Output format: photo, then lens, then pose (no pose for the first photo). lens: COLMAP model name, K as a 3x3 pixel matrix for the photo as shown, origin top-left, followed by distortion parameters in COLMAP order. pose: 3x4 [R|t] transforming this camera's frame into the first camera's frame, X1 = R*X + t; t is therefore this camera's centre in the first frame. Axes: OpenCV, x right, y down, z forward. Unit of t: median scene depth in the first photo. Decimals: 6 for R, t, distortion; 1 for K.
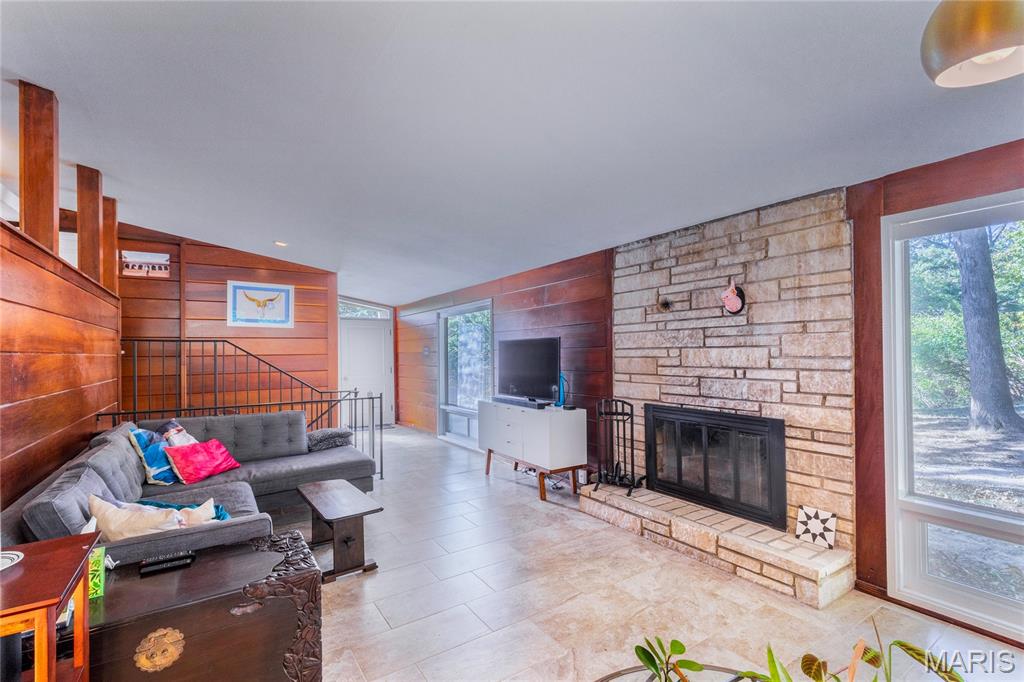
lens RADIAL K [[459.4, 0, 513.1], [0, 459.4, 346.2], [0, 0, 1]] dist [0.008255, 0.000163]
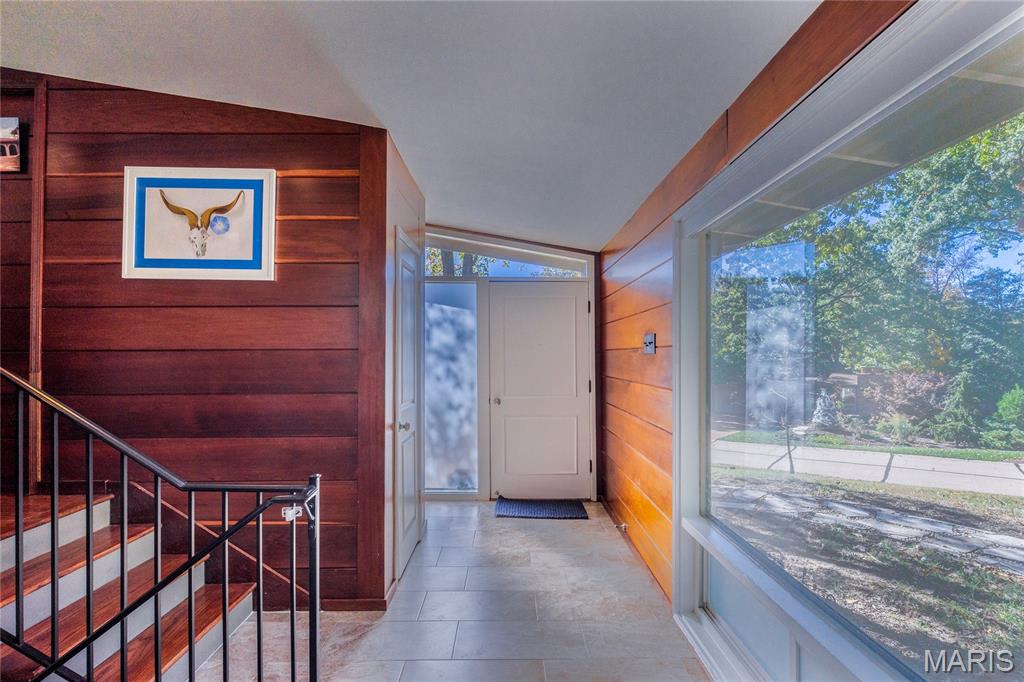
lens RADIAL K [[498.3, 0, 511.0], [0, 498.3, 347.2], [0, 0, 1]] dist [0.006018, -0.000494]
pose [[0.843343, 0.000717, -0.537374, -0.087614], [0.001803, 0.999990, 0.004163, 0.015146], [0.537372, -0.004480, 0.843334, 0.763753]]
